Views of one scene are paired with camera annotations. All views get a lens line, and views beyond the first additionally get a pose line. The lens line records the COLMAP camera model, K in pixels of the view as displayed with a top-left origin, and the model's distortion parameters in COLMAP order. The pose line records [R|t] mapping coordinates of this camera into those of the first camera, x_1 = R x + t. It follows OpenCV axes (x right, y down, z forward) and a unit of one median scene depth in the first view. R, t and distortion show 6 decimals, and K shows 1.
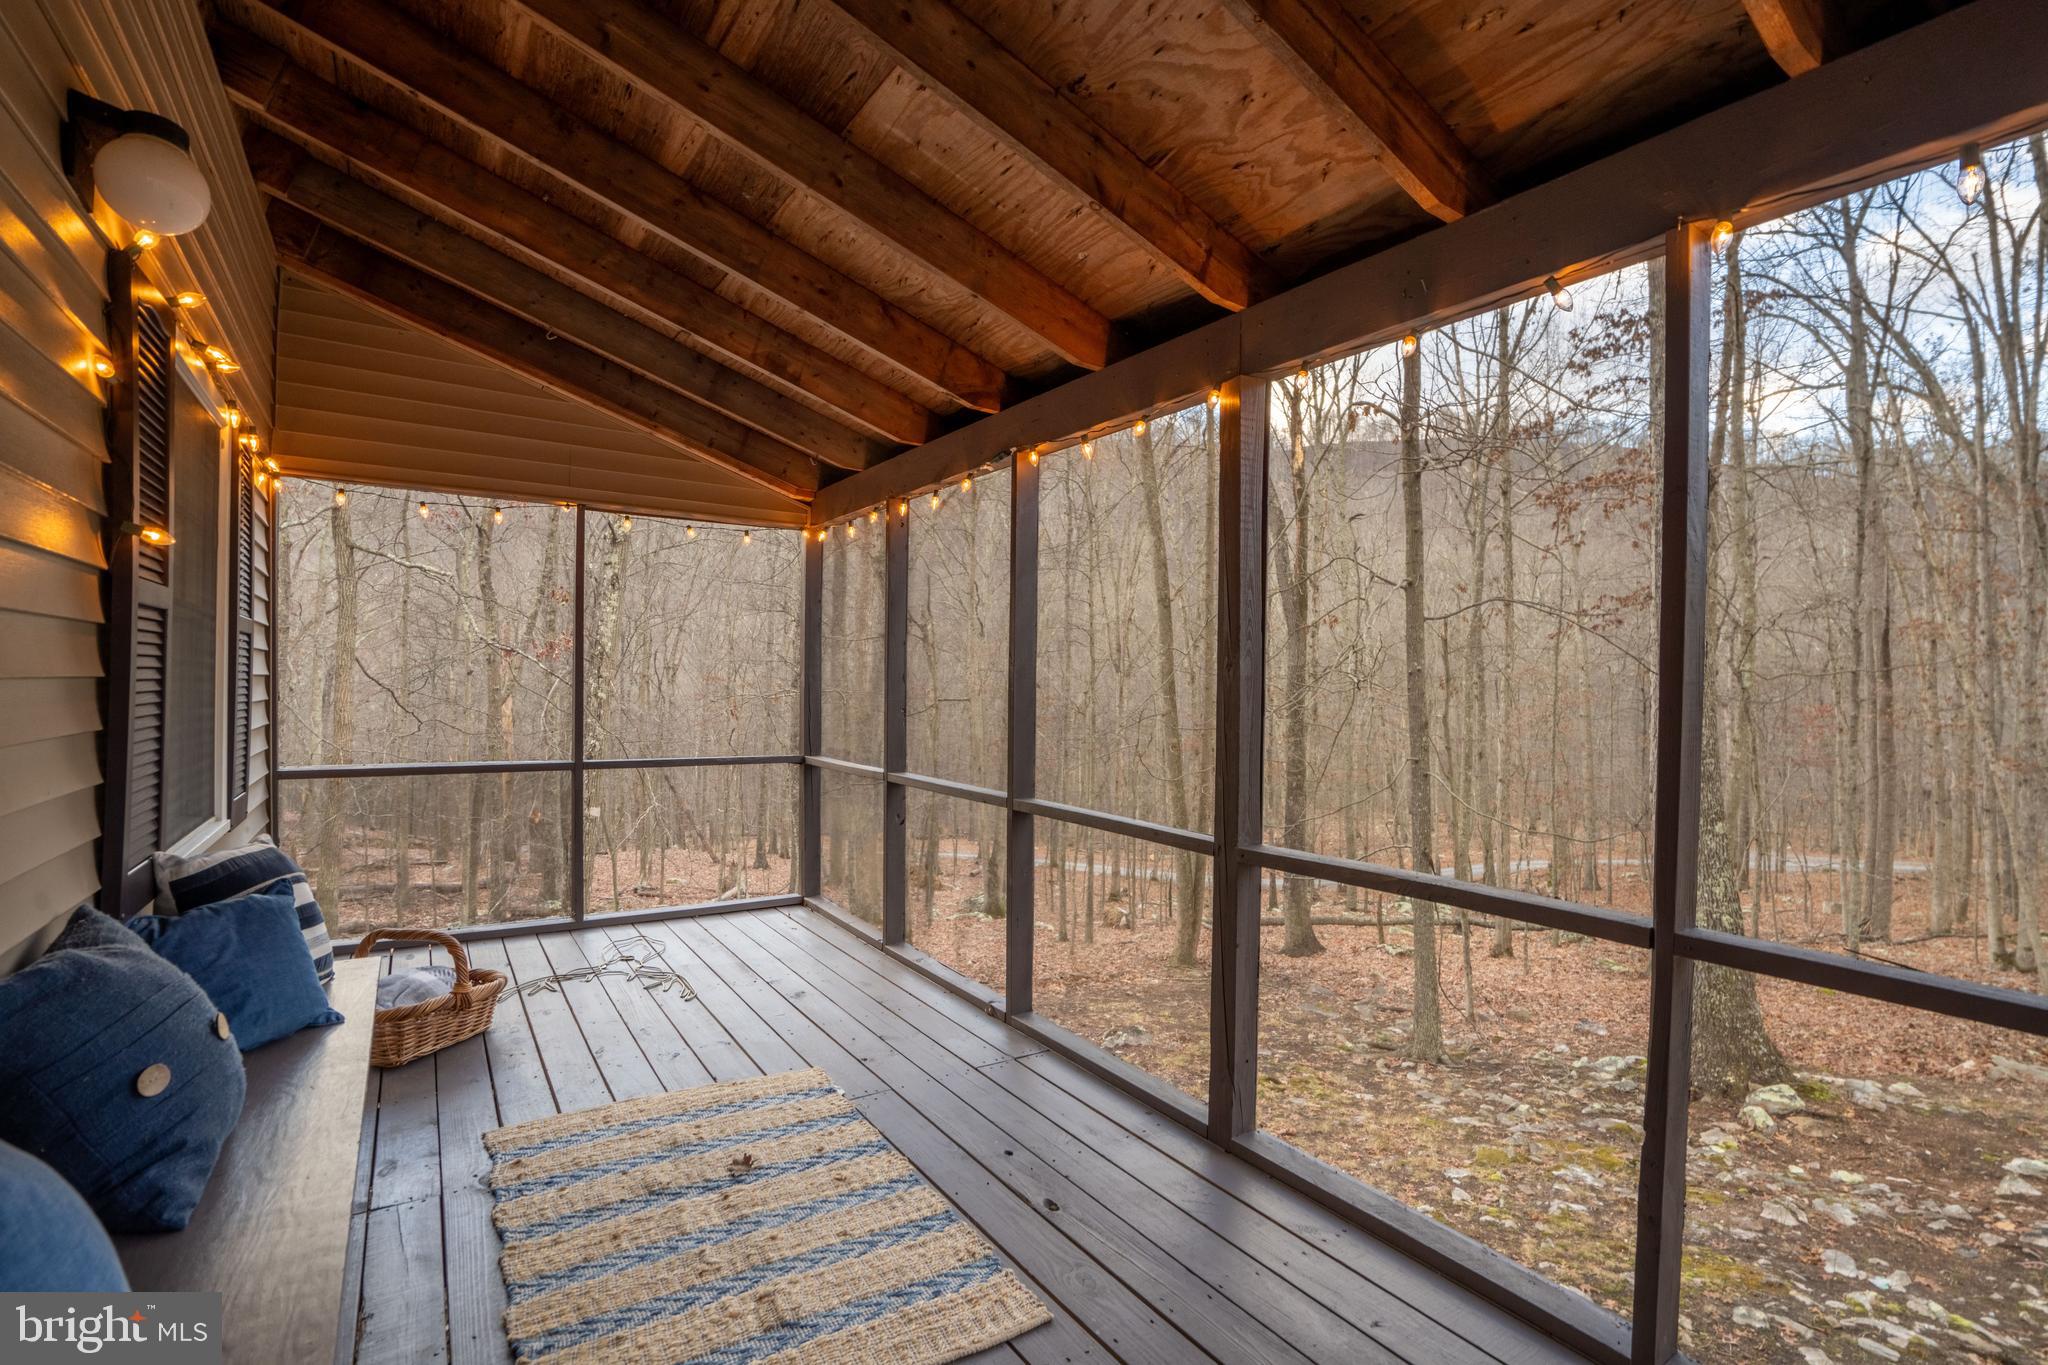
lens RADIAL K [[926.5, 0, 1022.8], [0, 926.5, 686.7], [0, 0, 1]] dist [-0.012332, 0.008806]
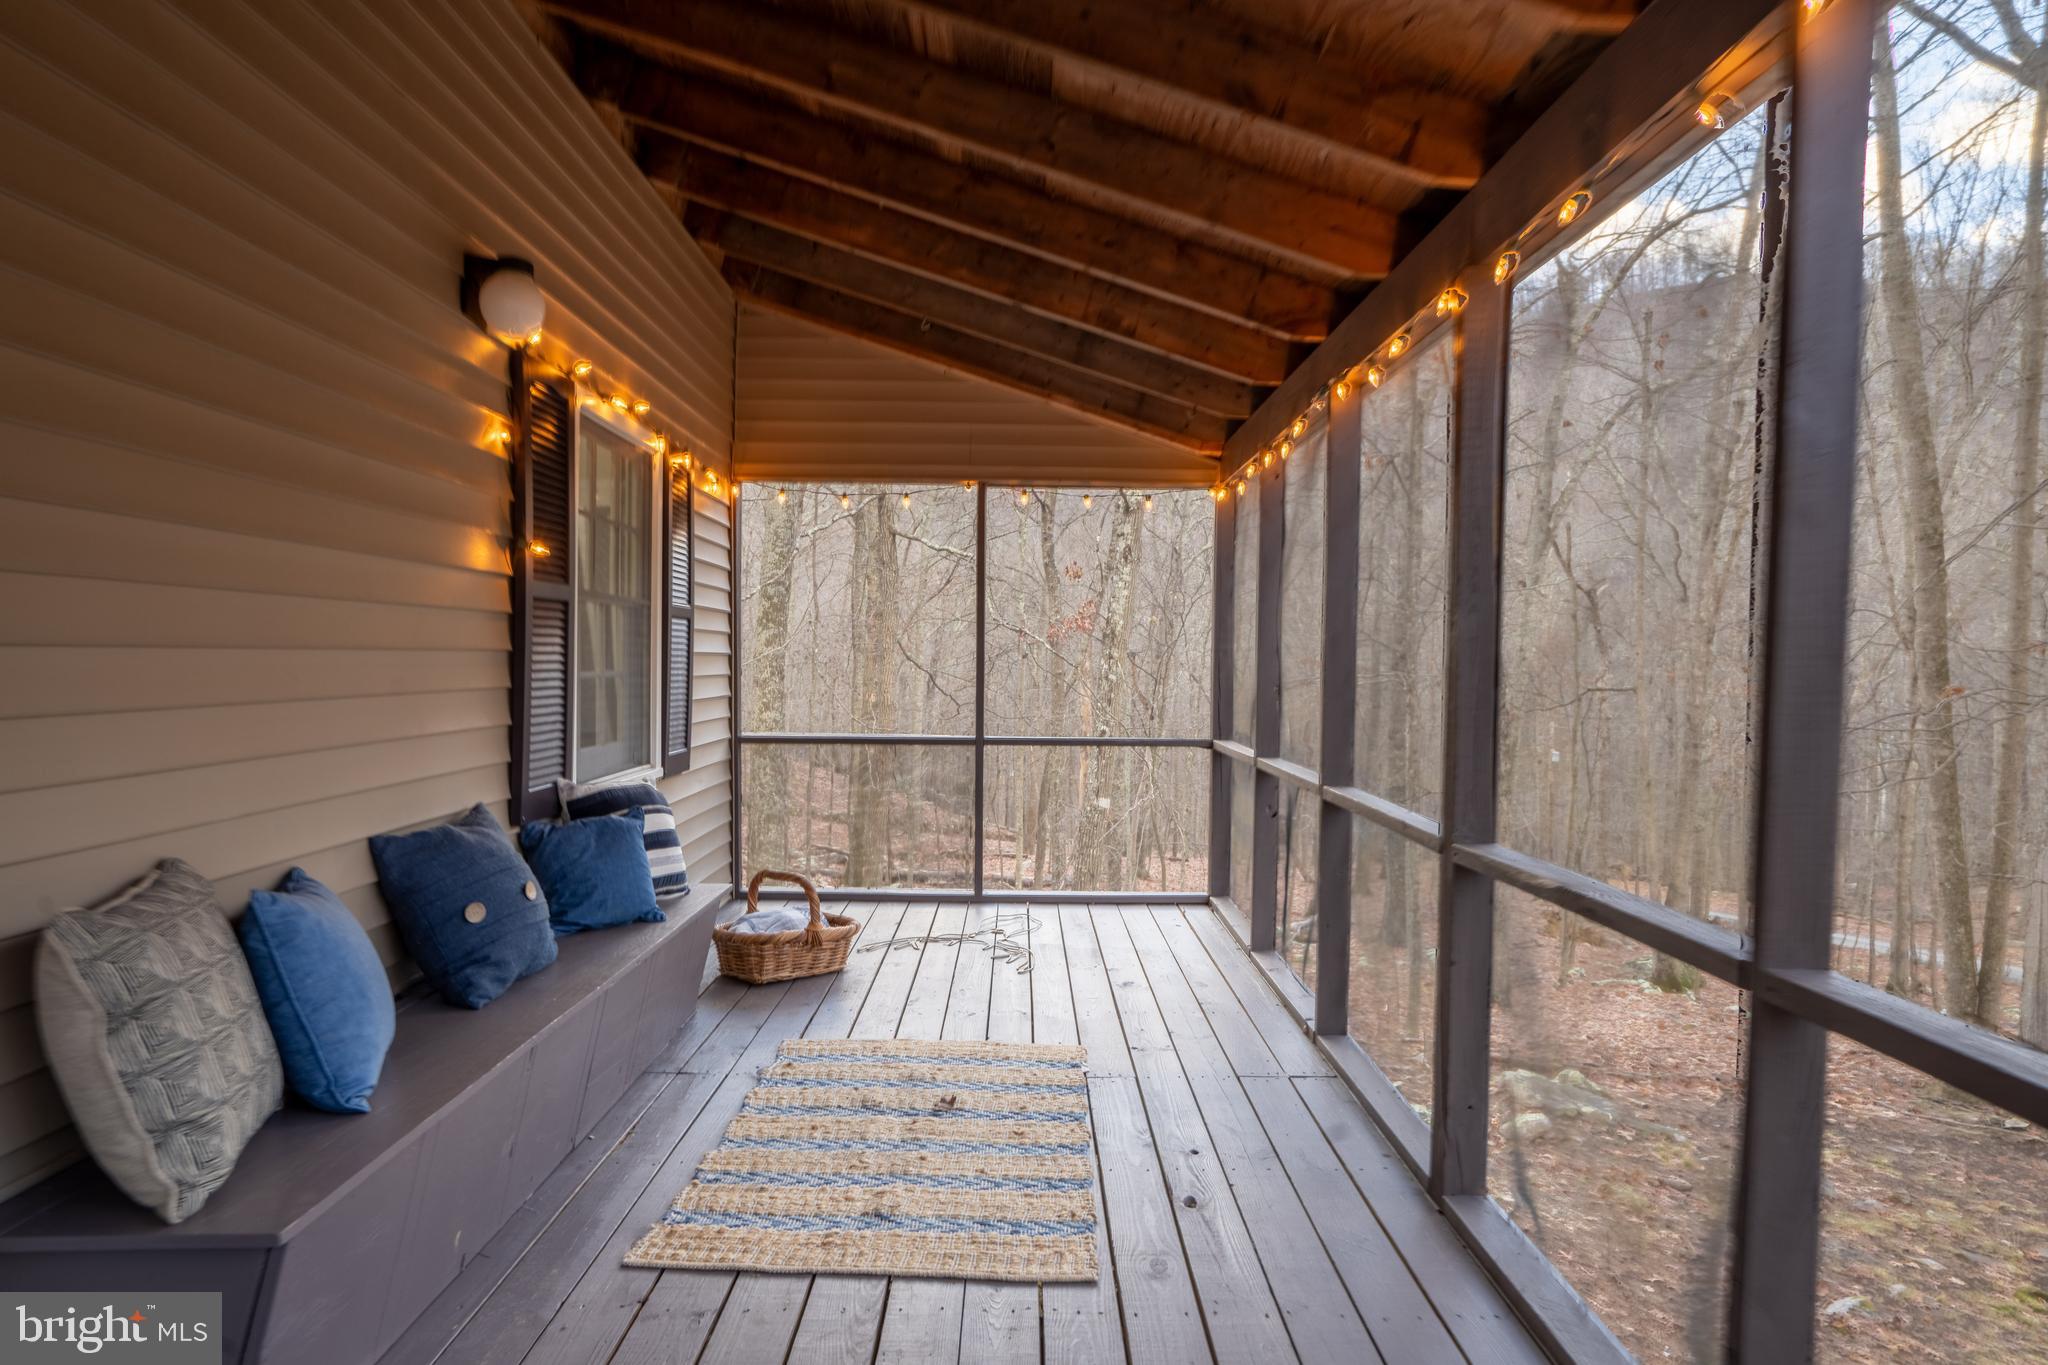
lens RADIAL K [[1135.1, 0, 1035.2], [0, 1135.1, 682.1], [0, 0, 1]] dist [0.011933, 0.000498]
pose [[0.852907, 0.001259, -0.522061, 0.350077], [0.004089, 0.999950, 0.009092, 0.014611], [0.522046, -0.009889, 0.852860, -0.046393]]
